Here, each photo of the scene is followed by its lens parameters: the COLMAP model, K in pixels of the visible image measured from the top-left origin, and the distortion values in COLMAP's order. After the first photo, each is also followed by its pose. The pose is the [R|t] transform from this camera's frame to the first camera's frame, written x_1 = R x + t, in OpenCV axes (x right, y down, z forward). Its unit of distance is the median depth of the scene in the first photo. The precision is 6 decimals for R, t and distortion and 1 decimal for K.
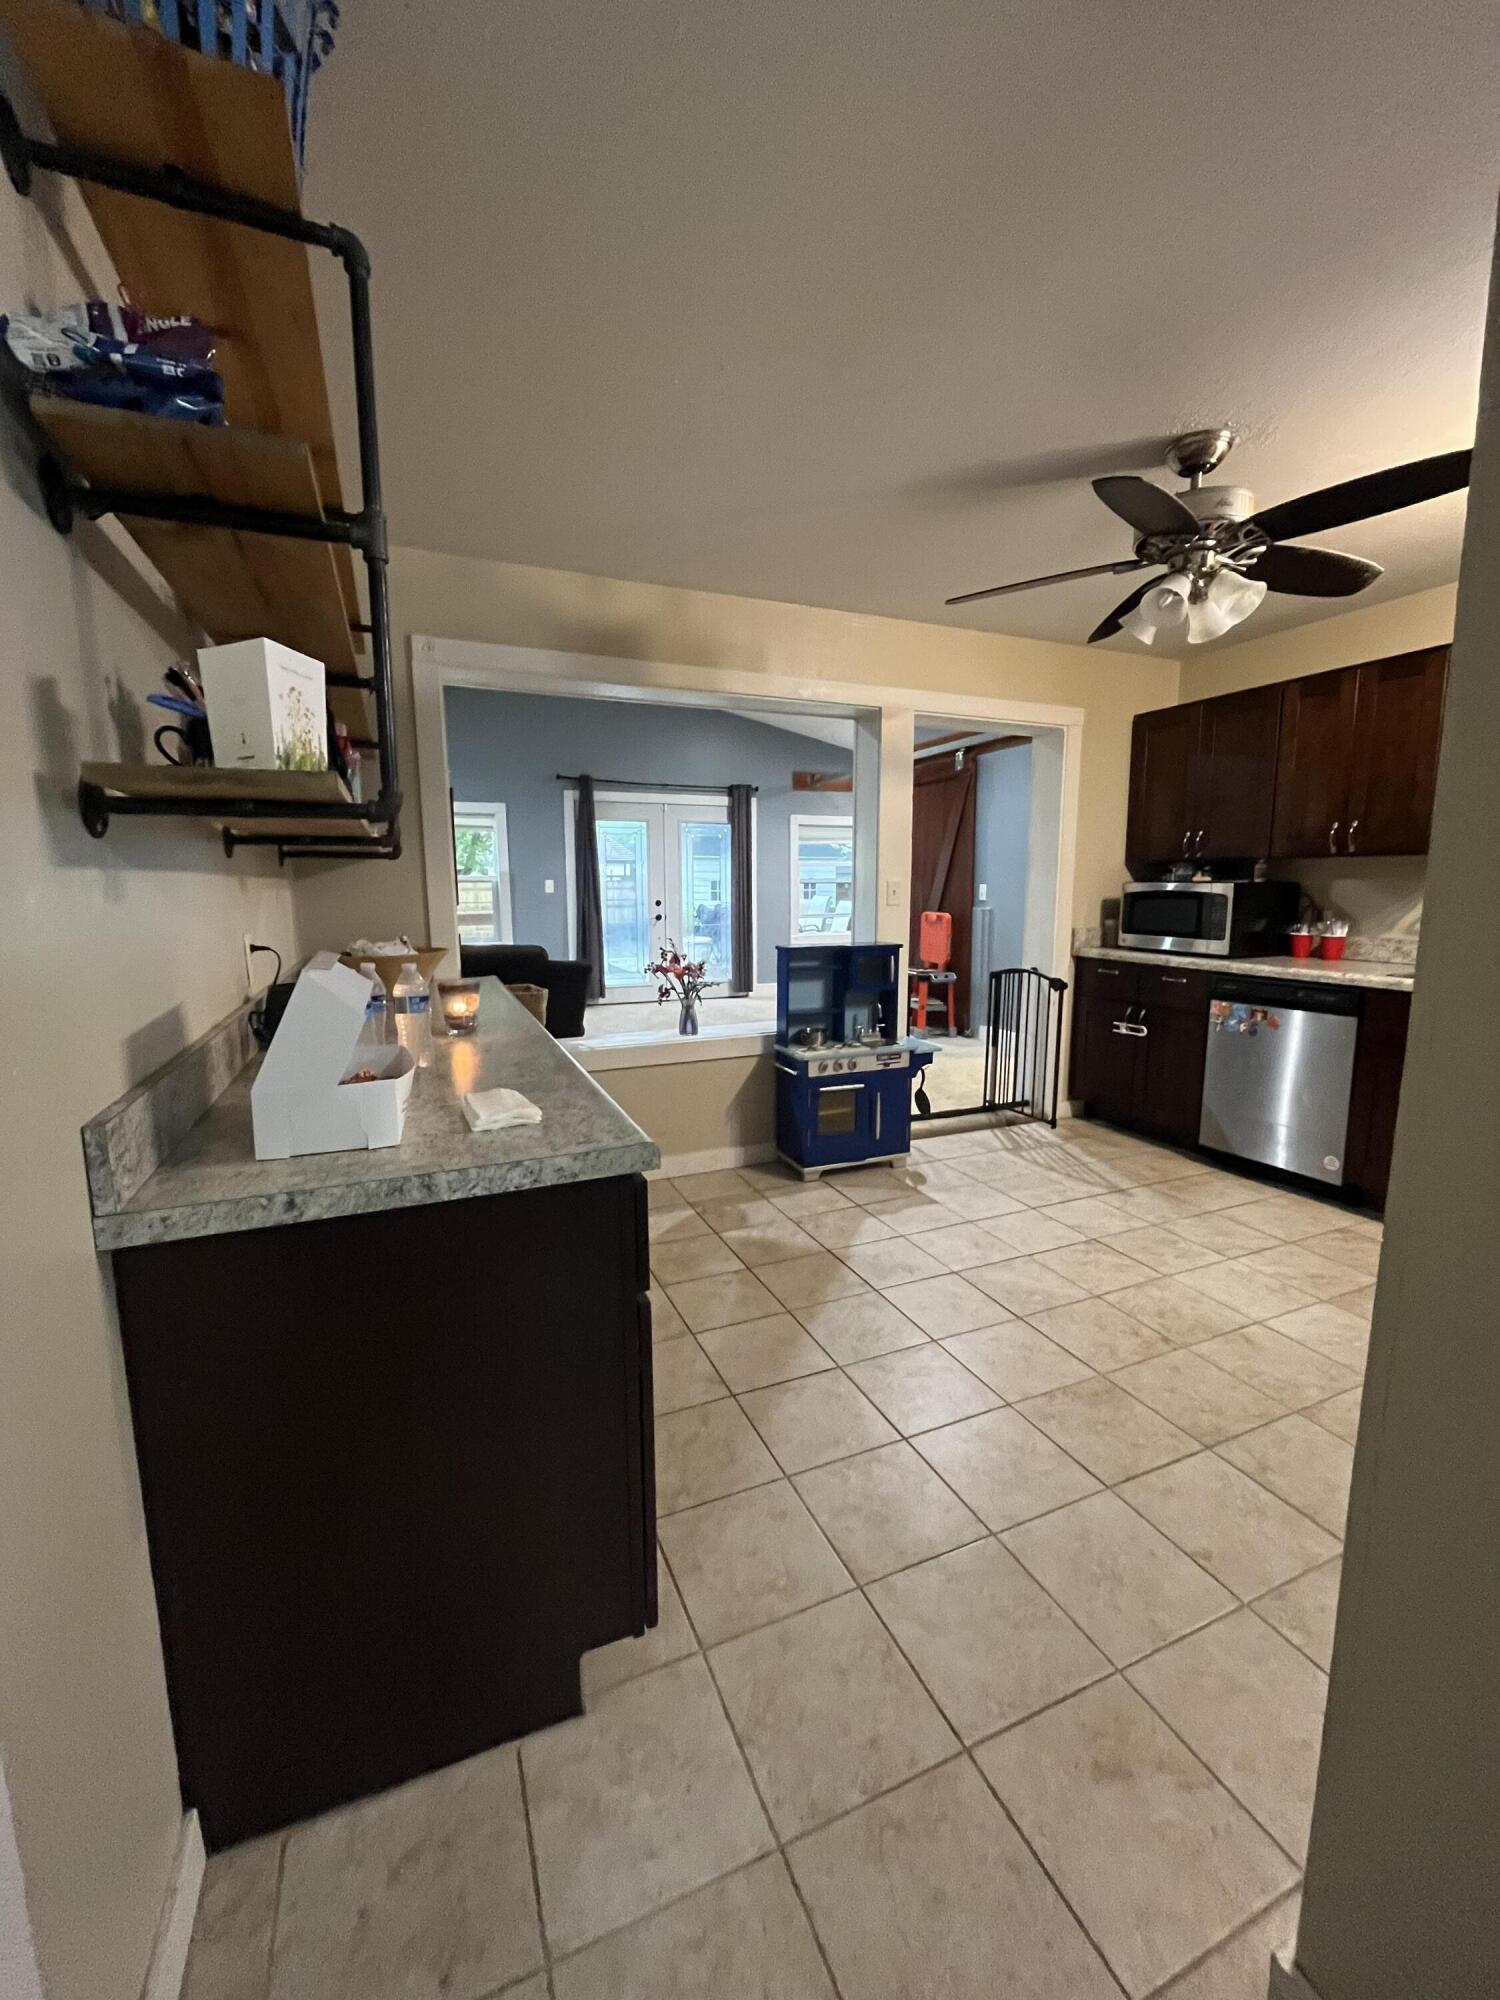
lens RADIAL K [[806.0, 0, 749.6], [0, 806.0, 997.2], [0, 0, 1]] dist [-0.003765, 0.000235]
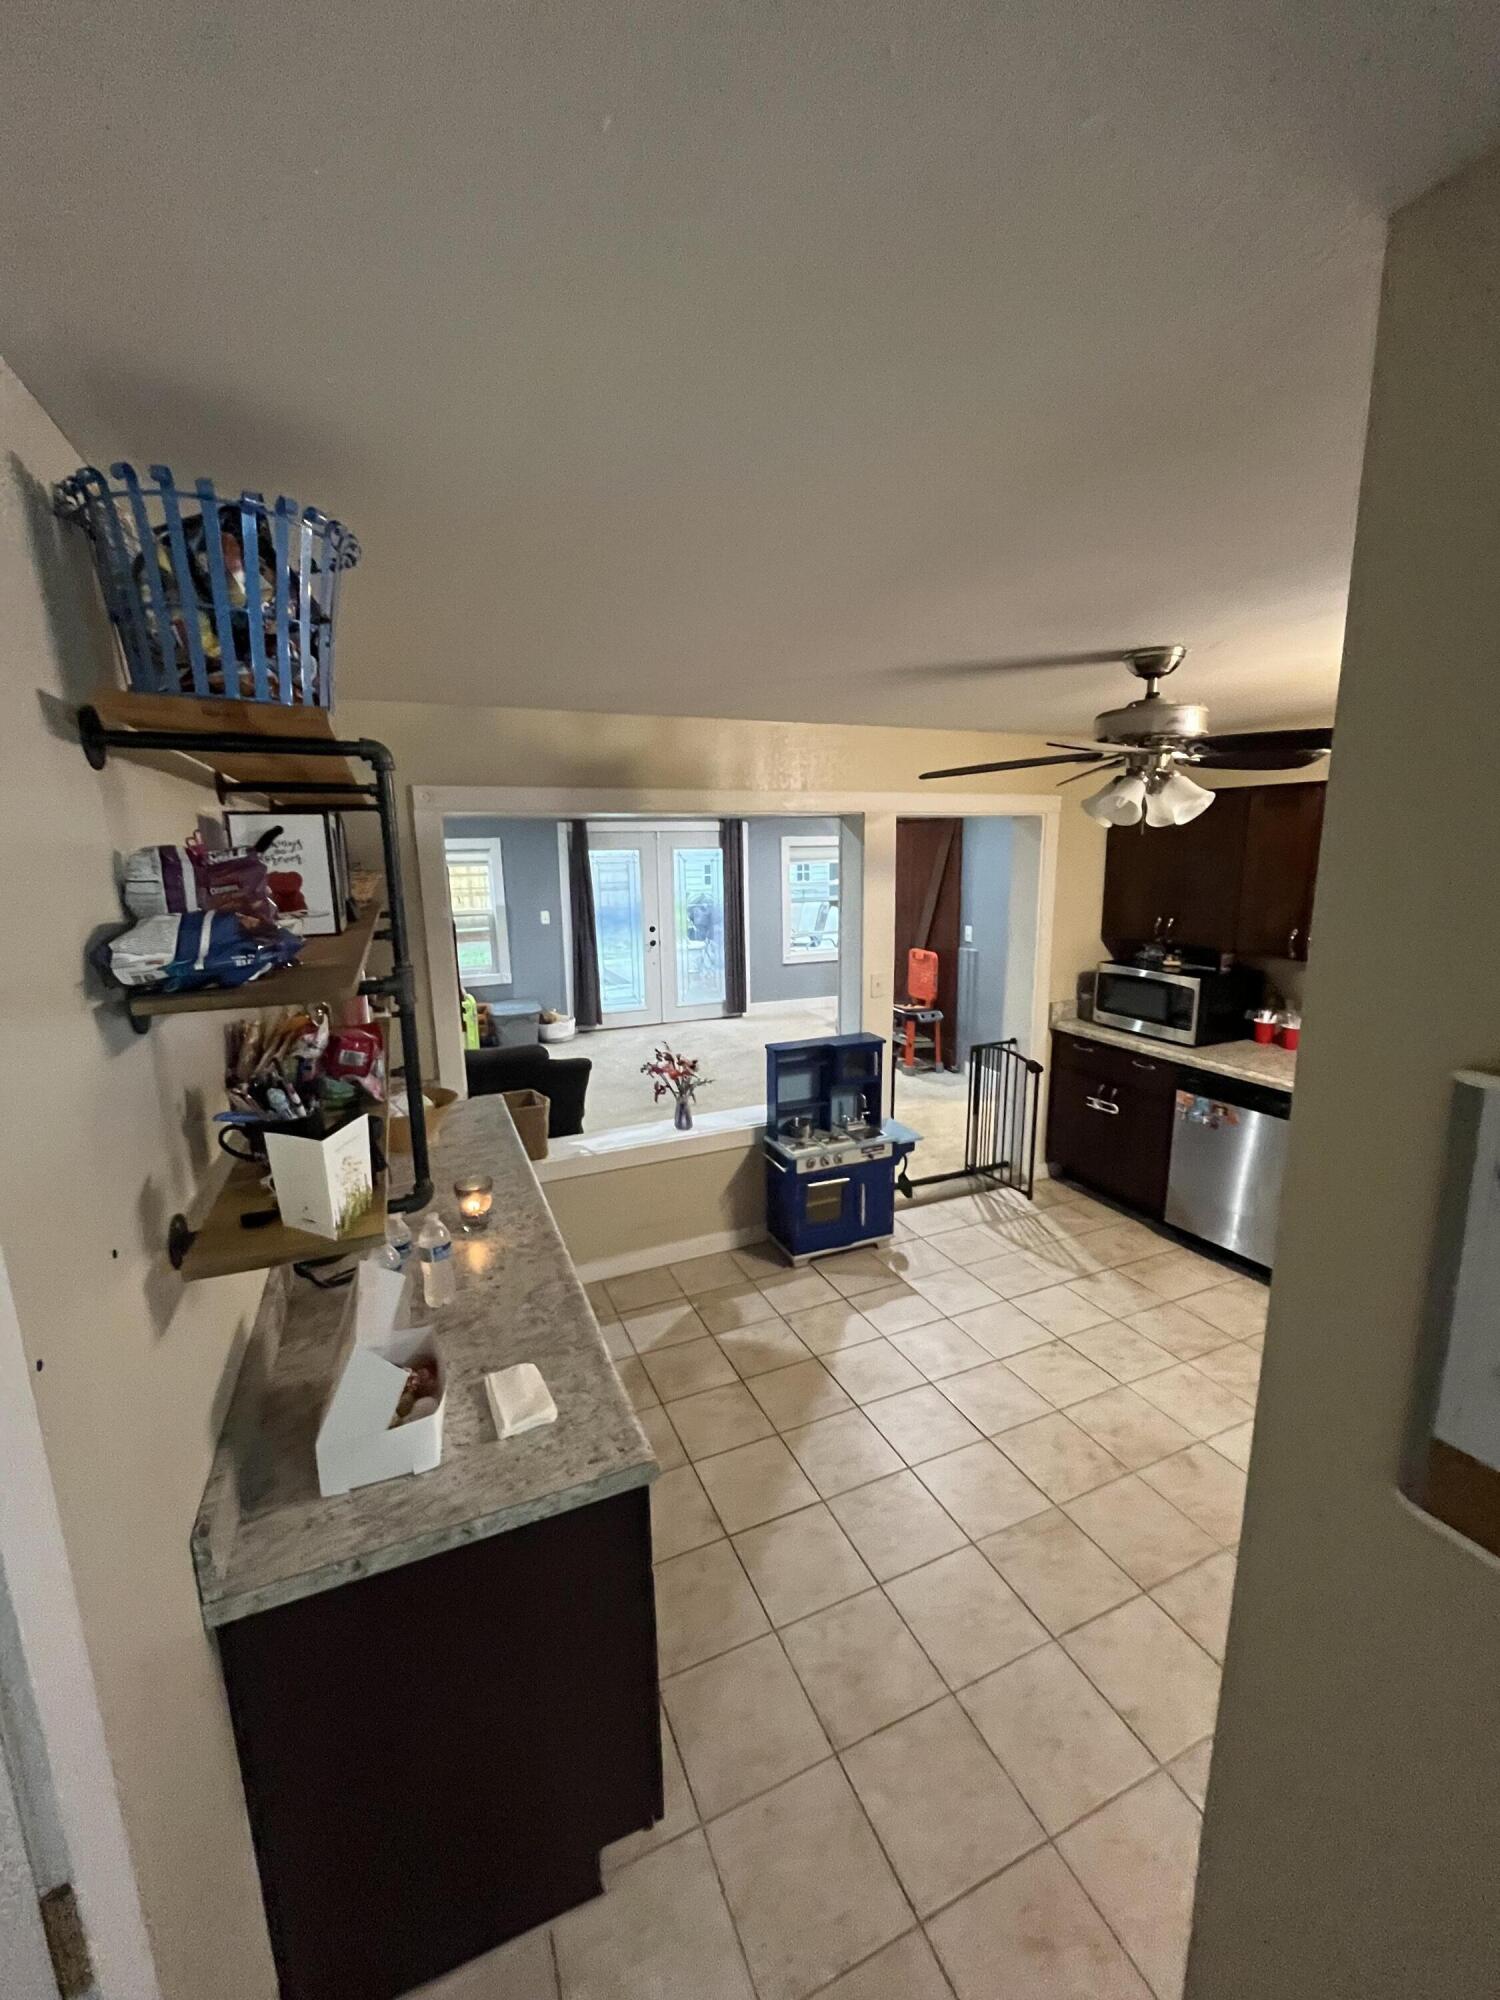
lens RADIAL K [[806.0, 0, 750.3], [0, 806.0, 996.6], [0, 0, 1]] dist [-0.003765, 0.000235]
pose [[0.999908, -0.012269, 0.005758, 0.011079], [0.011993, 0.998876, 0.045853, -0.244741], [-0.006314, -0.045780, 0.998932, -0.068185]]
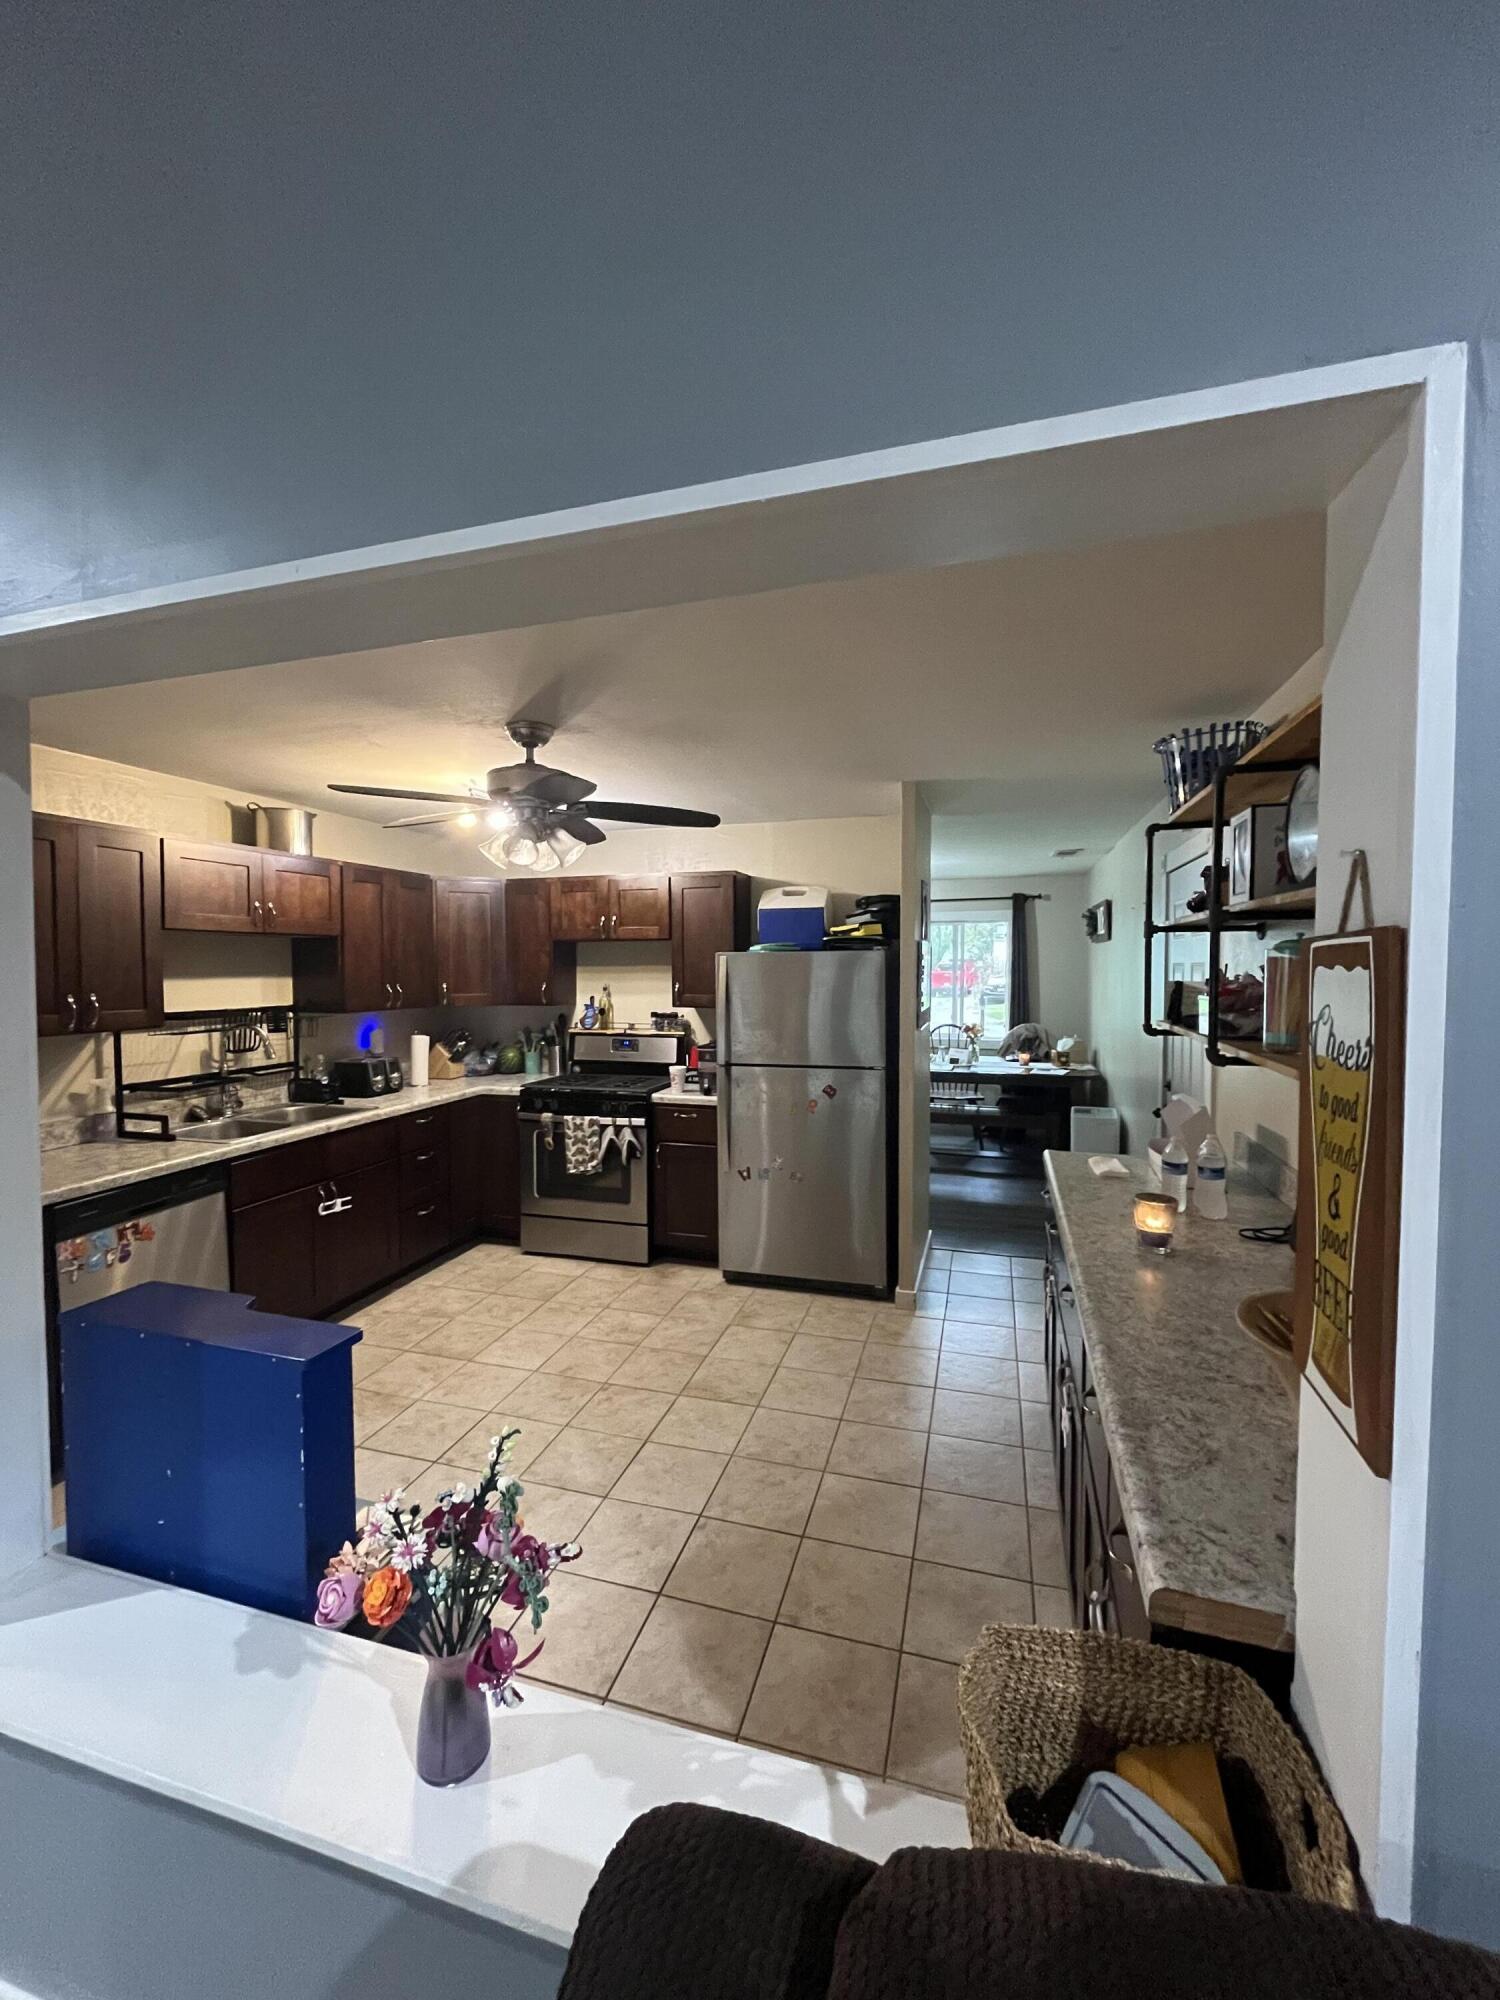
lens RADIAL K [[806.0, 0, 746.0], [0, 806.0, 1000.9], [0, 0, 1]] dist [-0.003765, 0.000235]
pose [[-0.767845, -0.020919, 0.640294, -0.462909], [0.099038, 0.983575, 0.150902, -0.352748], [-0.632934, 0.179283, -0.753162, 1.556173]]
